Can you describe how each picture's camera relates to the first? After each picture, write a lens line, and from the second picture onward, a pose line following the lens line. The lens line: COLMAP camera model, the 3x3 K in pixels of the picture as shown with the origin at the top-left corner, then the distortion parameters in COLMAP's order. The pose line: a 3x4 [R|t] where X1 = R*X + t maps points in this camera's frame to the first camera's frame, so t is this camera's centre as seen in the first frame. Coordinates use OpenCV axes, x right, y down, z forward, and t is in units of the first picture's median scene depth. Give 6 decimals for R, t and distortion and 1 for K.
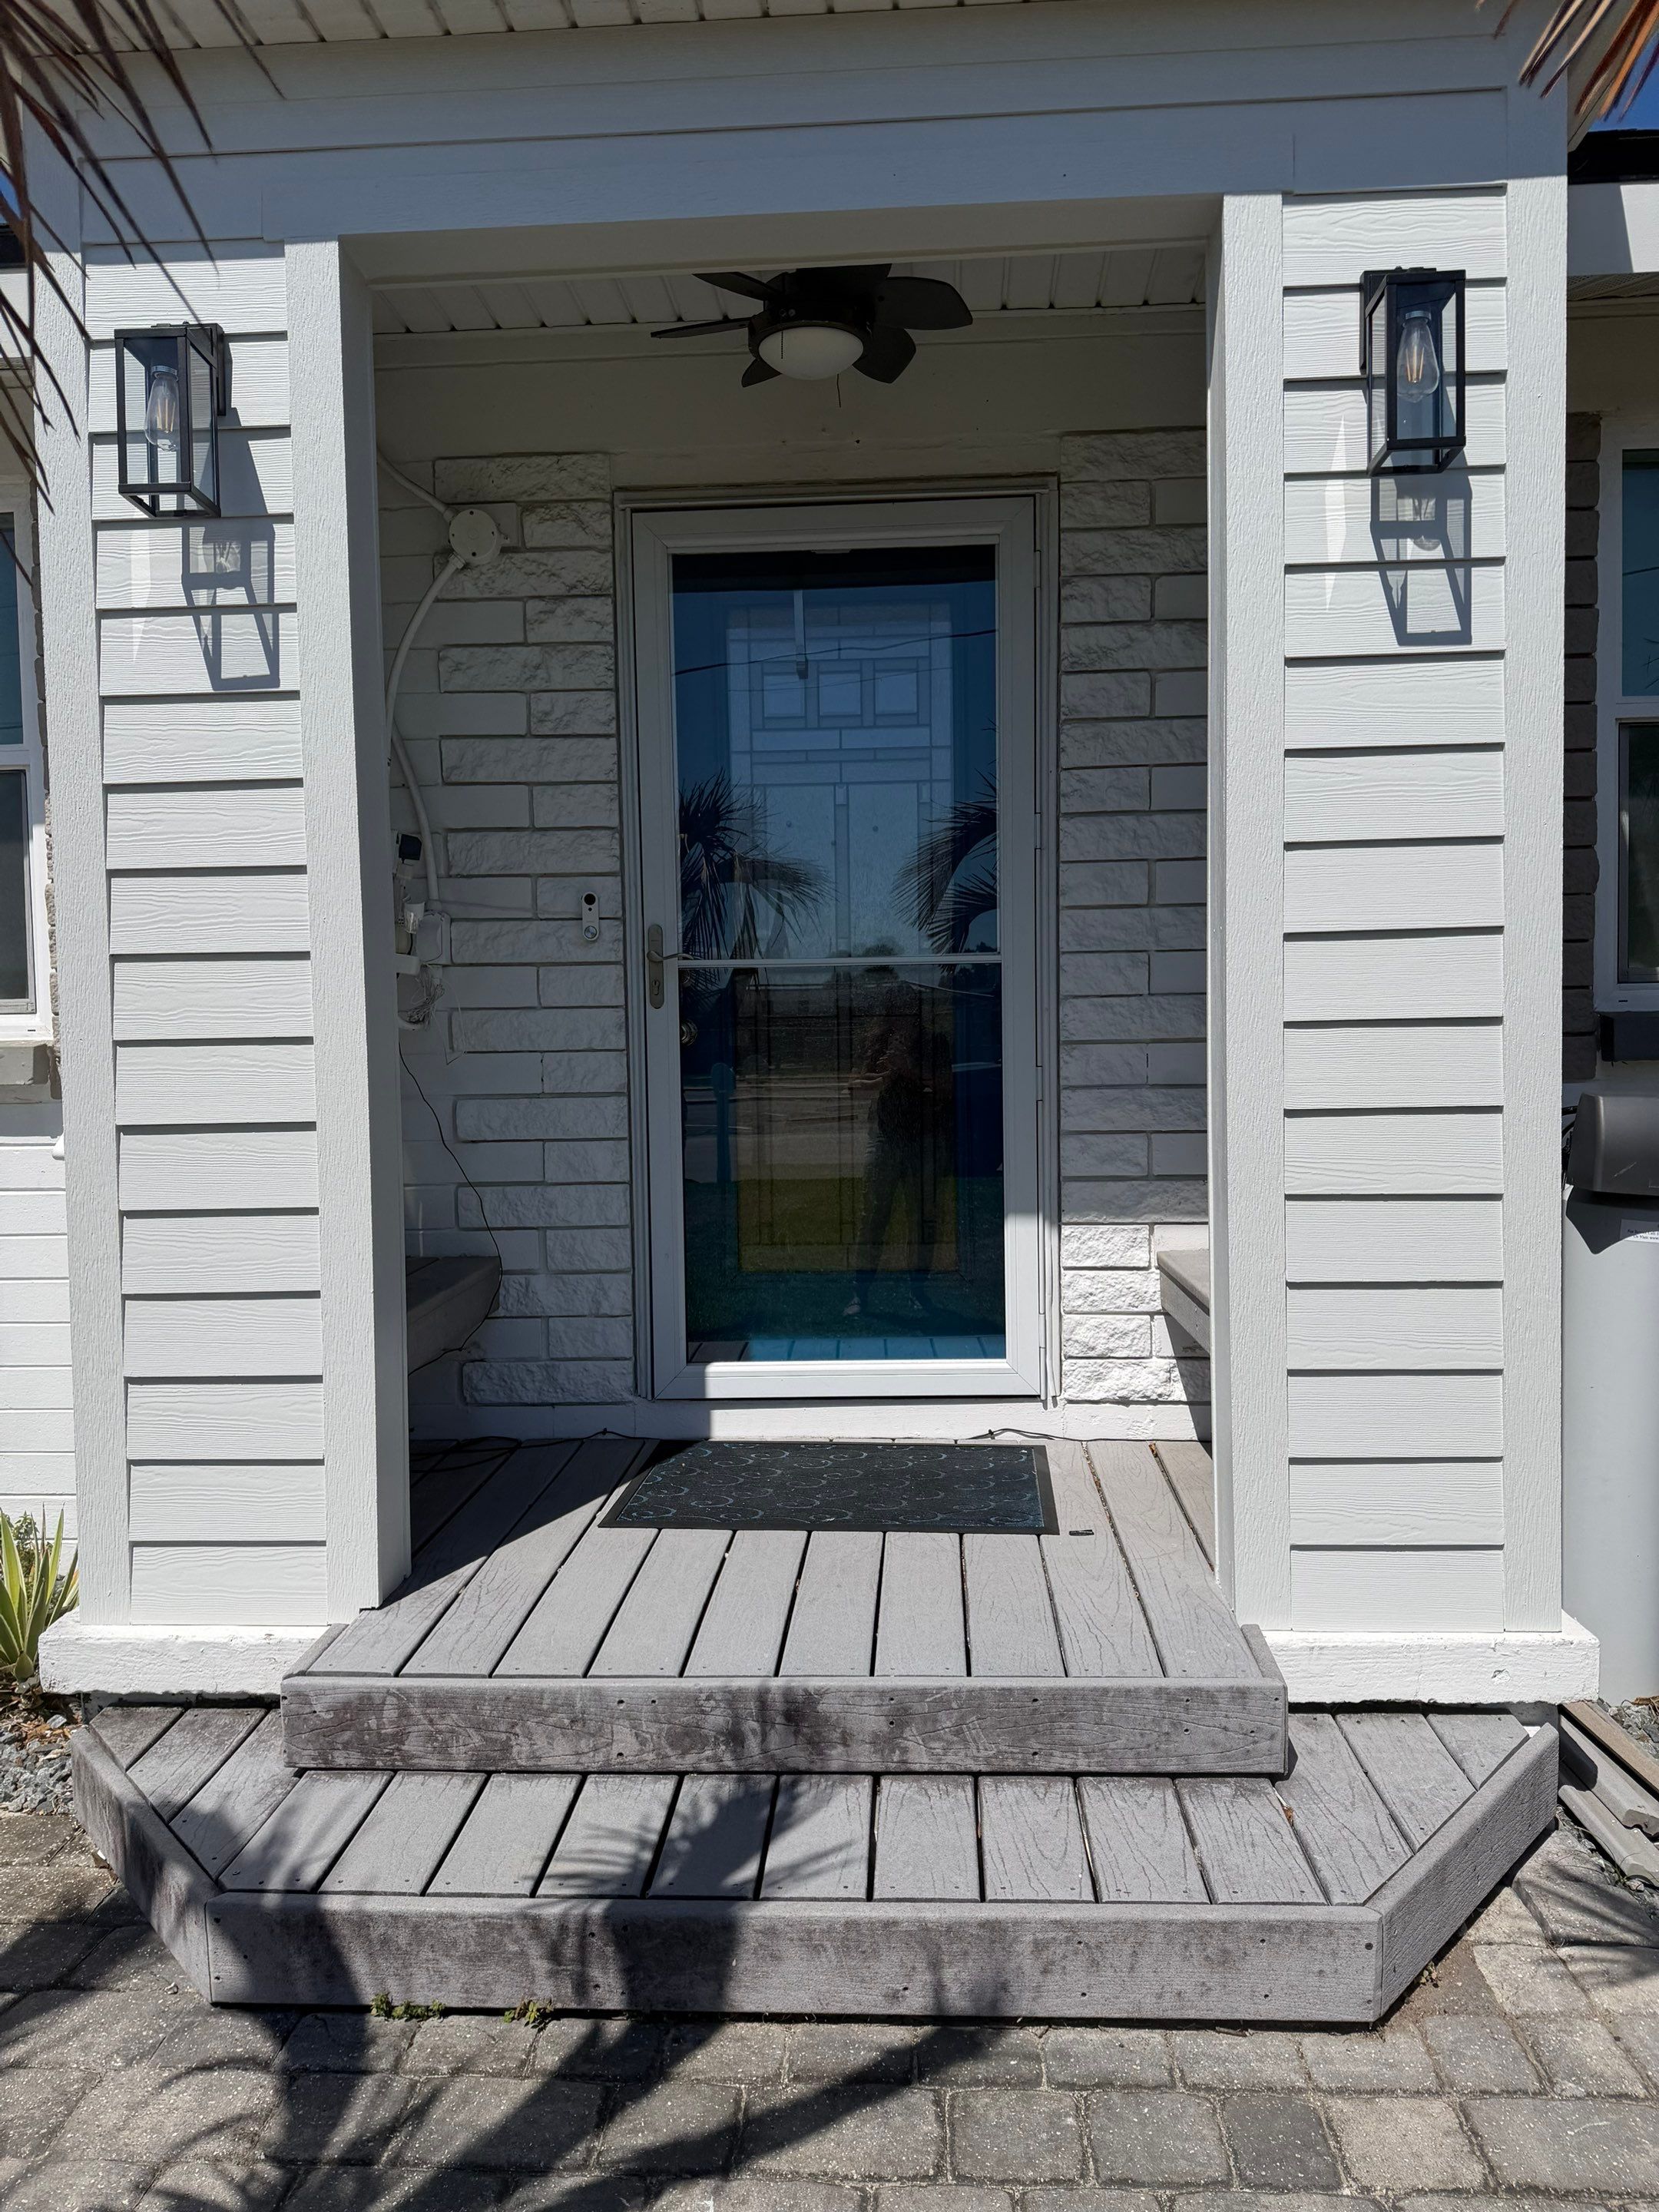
lens RADIAL K [[1650.6, 0, 829.5], [0, 1650.6, 1106.0], [0, 0, 1]] dist [-0.065489, -0.000124]
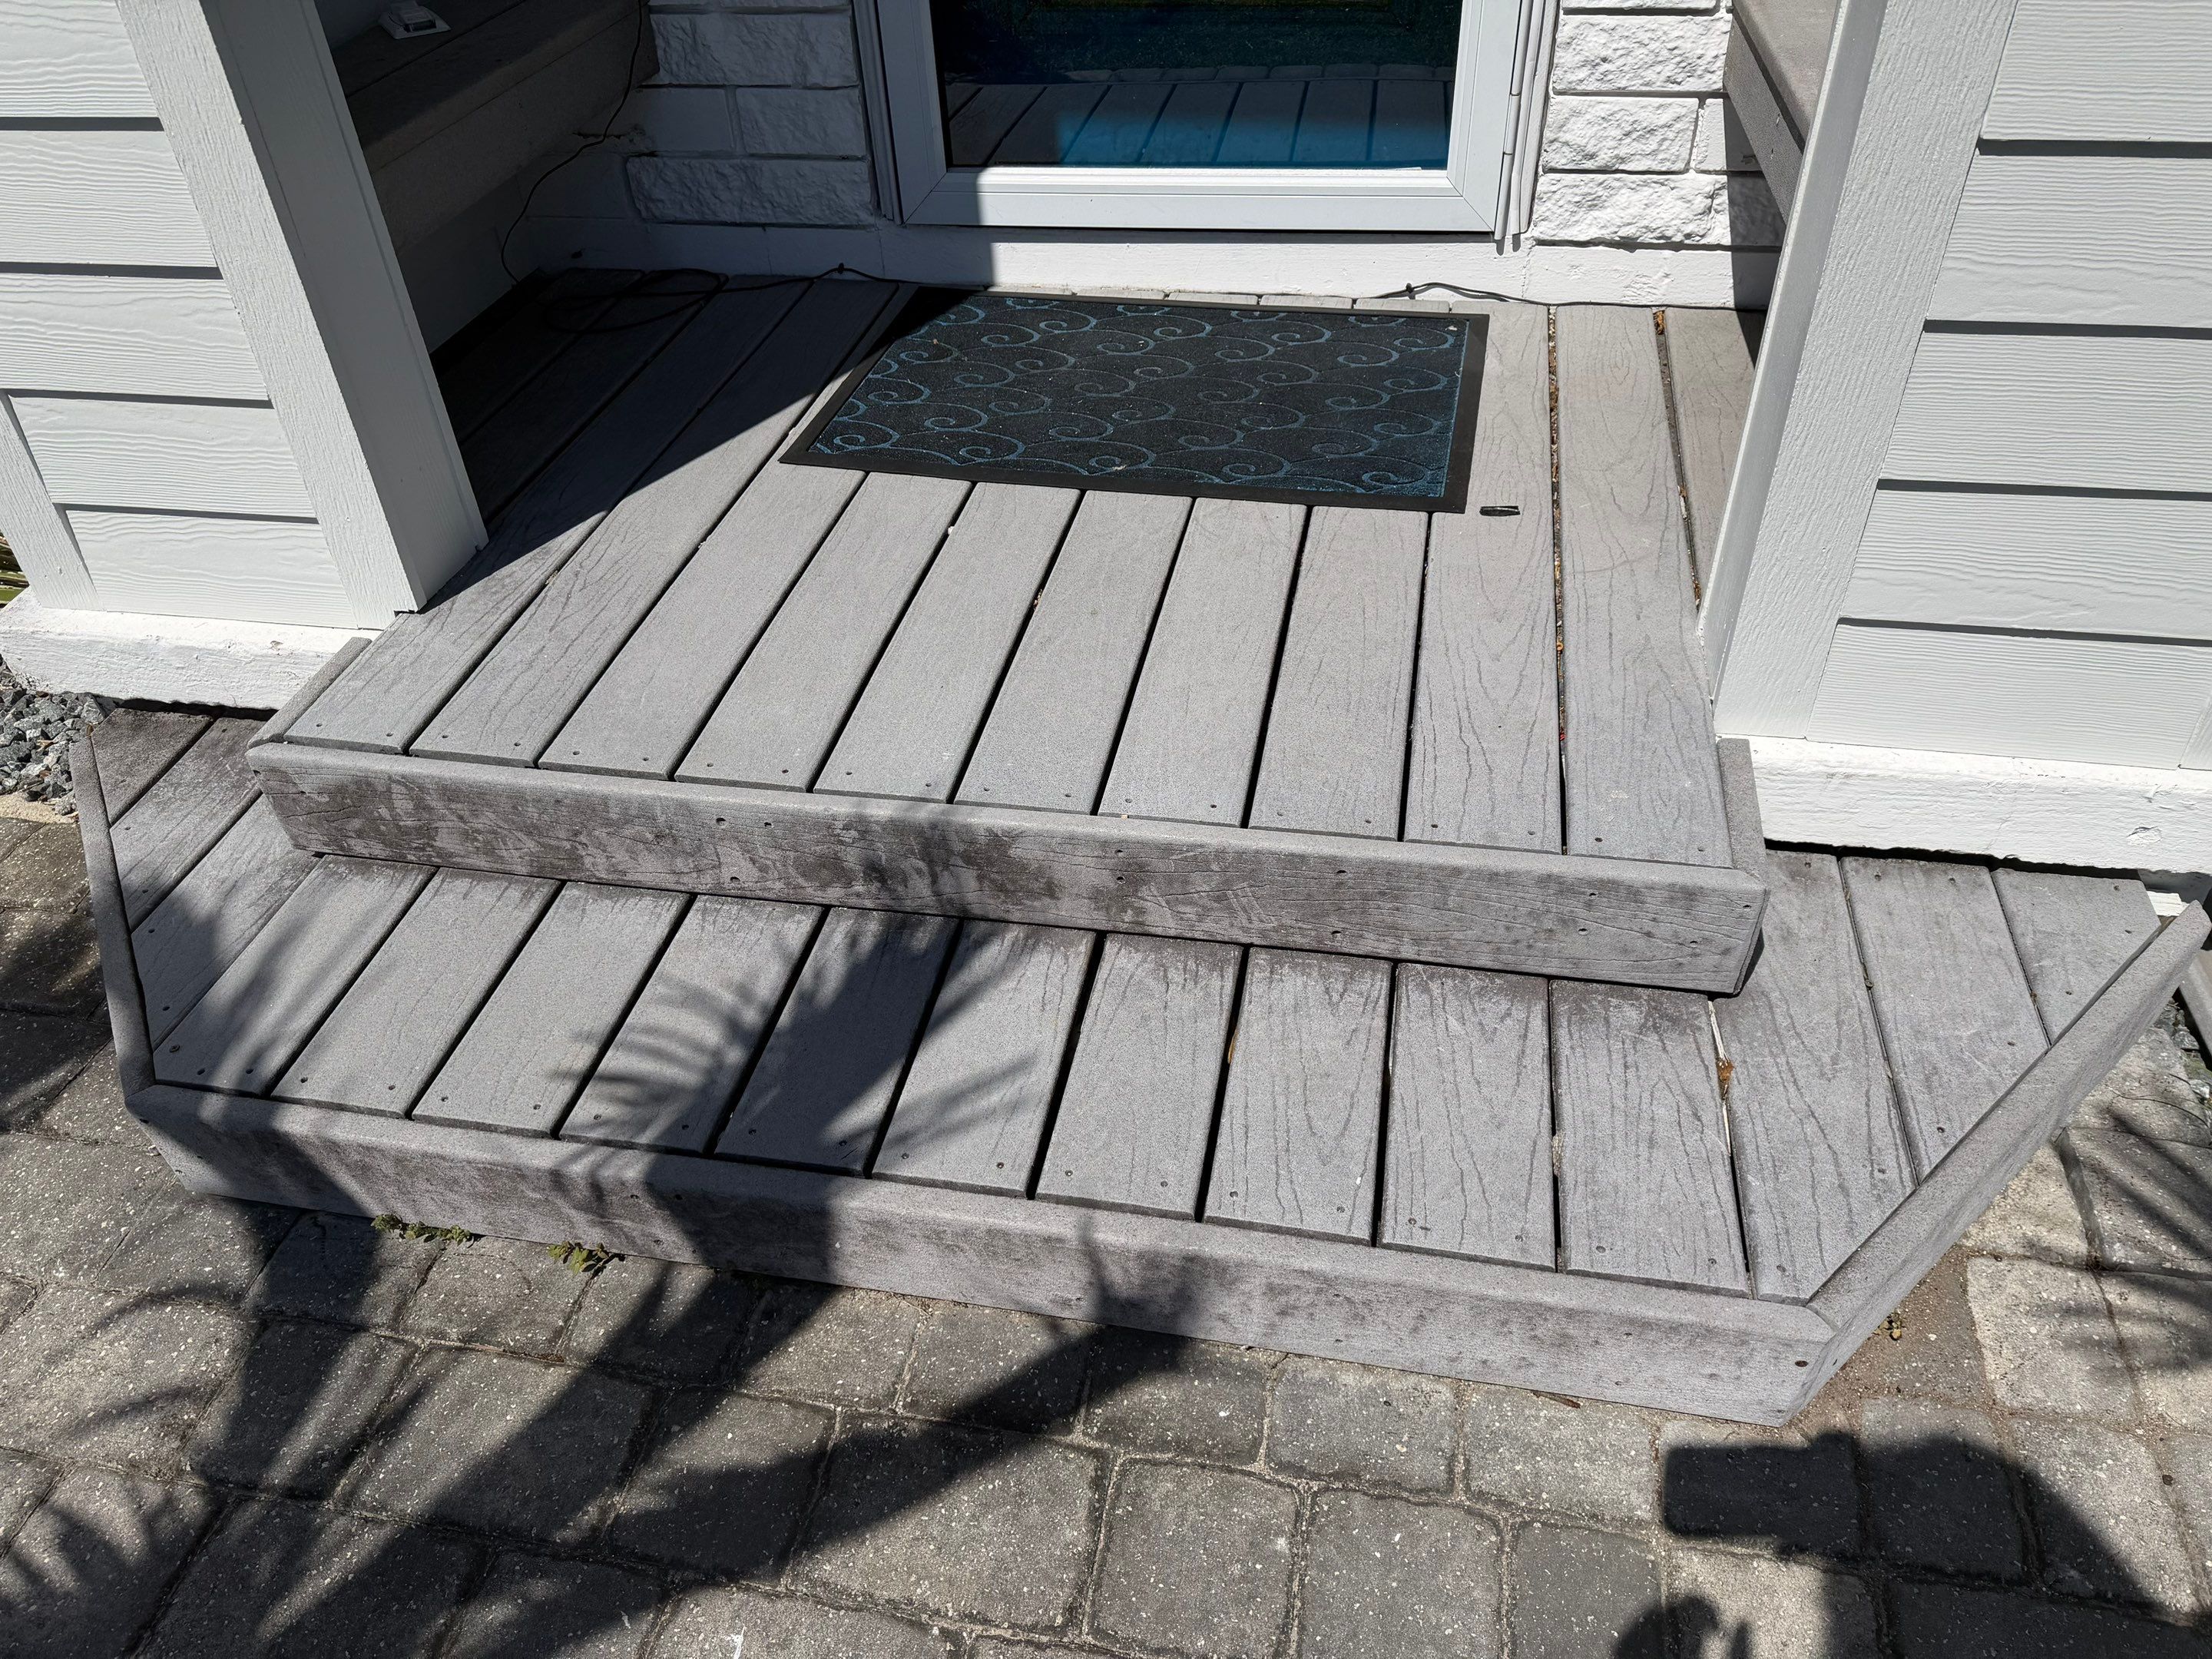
lens RADIAL K [[1547.8, 0, 1106.0], [0, 1547.8, 829.5], [0, 0, 1]] dist [0.058349, -0.090384]
pose [[0.988490, 0.082329, -0.126924, 0.109038], [0.011690, 0.794888, 0.606644, -0.015470], [0.150835, -0.601145, 0.784776, 0.521155]]
